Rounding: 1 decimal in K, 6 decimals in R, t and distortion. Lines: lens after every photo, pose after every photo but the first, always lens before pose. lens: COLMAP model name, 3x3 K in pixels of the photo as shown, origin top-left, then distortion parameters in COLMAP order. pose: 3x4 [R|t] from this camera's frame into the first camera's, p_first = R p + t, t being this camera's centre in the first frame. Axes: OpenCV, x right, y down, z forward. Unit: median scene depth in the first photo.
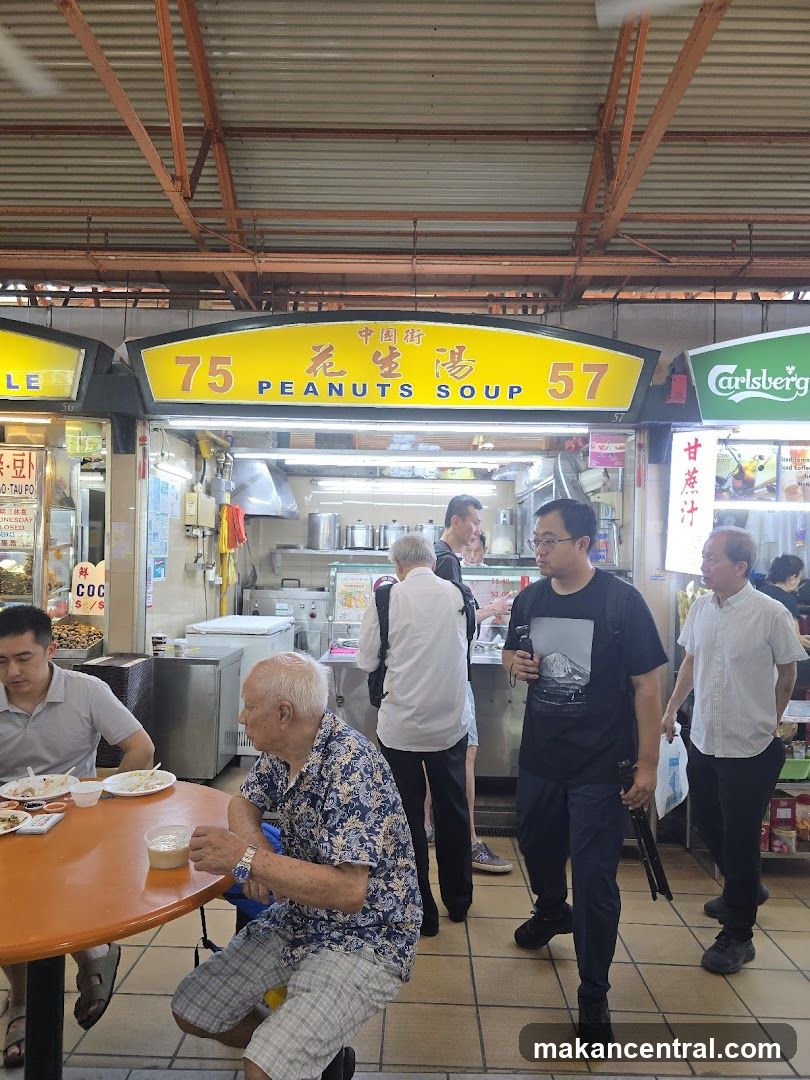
lens RADIAL K [[719.6, 0, 400.8], [0, 719.6, 561.5], [0, 0, 1]] dist [0.039496, -0.003195]
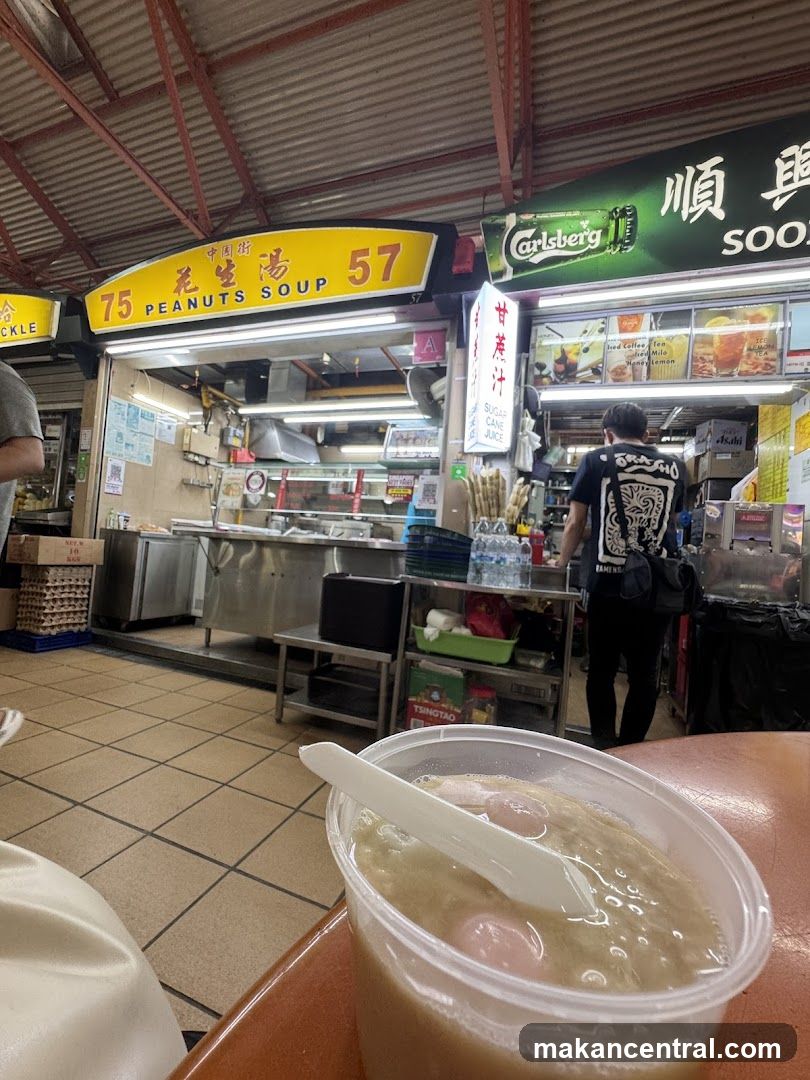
lens RADIAL K [[434.7, 0, 405.0], [0, 434.7, 540.0], [0, 0, 1]] dist [-0.007240, 0.000629]
pose [[0.948723, 0.049764, -0.312167, 0.487043], [-0.063598, 0.997386, -0.034286, 0.157122], [0.309644, 0.052381, 0.949409, 0.434197]]
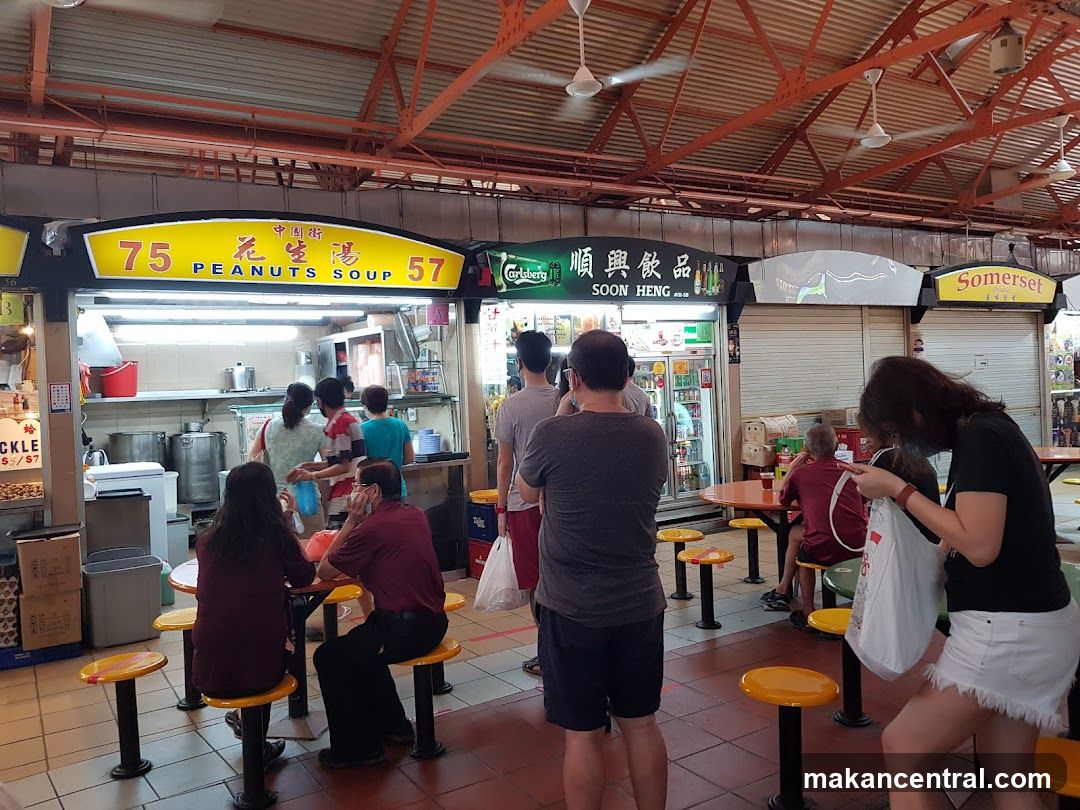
lens RADIAL K [[829.7, 0, 503.7], [0, 829.7, 388.8], [0, 0, 1]] dist [0.104093, -0.205334]
pose [[0.843132, -0.059677, 0.534385, -0.523827], [0.060991, 0.998022, 0.015225, -0.023309], [-0.534237, 0.019756, 0.845104, -0.490793]]
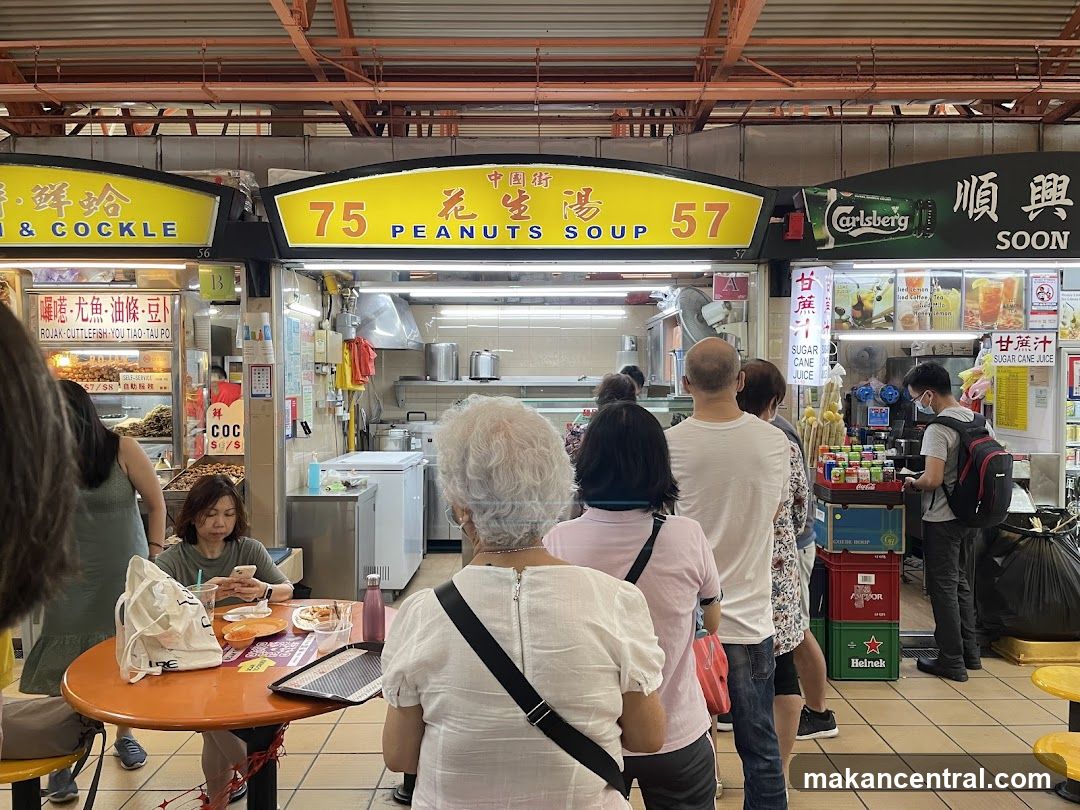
lens RADIAL K [[813.0, 0, 540.0], [0, 813.0, 405.0], [0, 0, 1]] dist [0.083968, -0.112002]
pose [[0.999470, -0.023150, 0.022872, -0.018192], [0.022497, 0.999343, 0.028409, -0.021801], [-0.023514, -0.027880, 0.999335, -0.174060]]
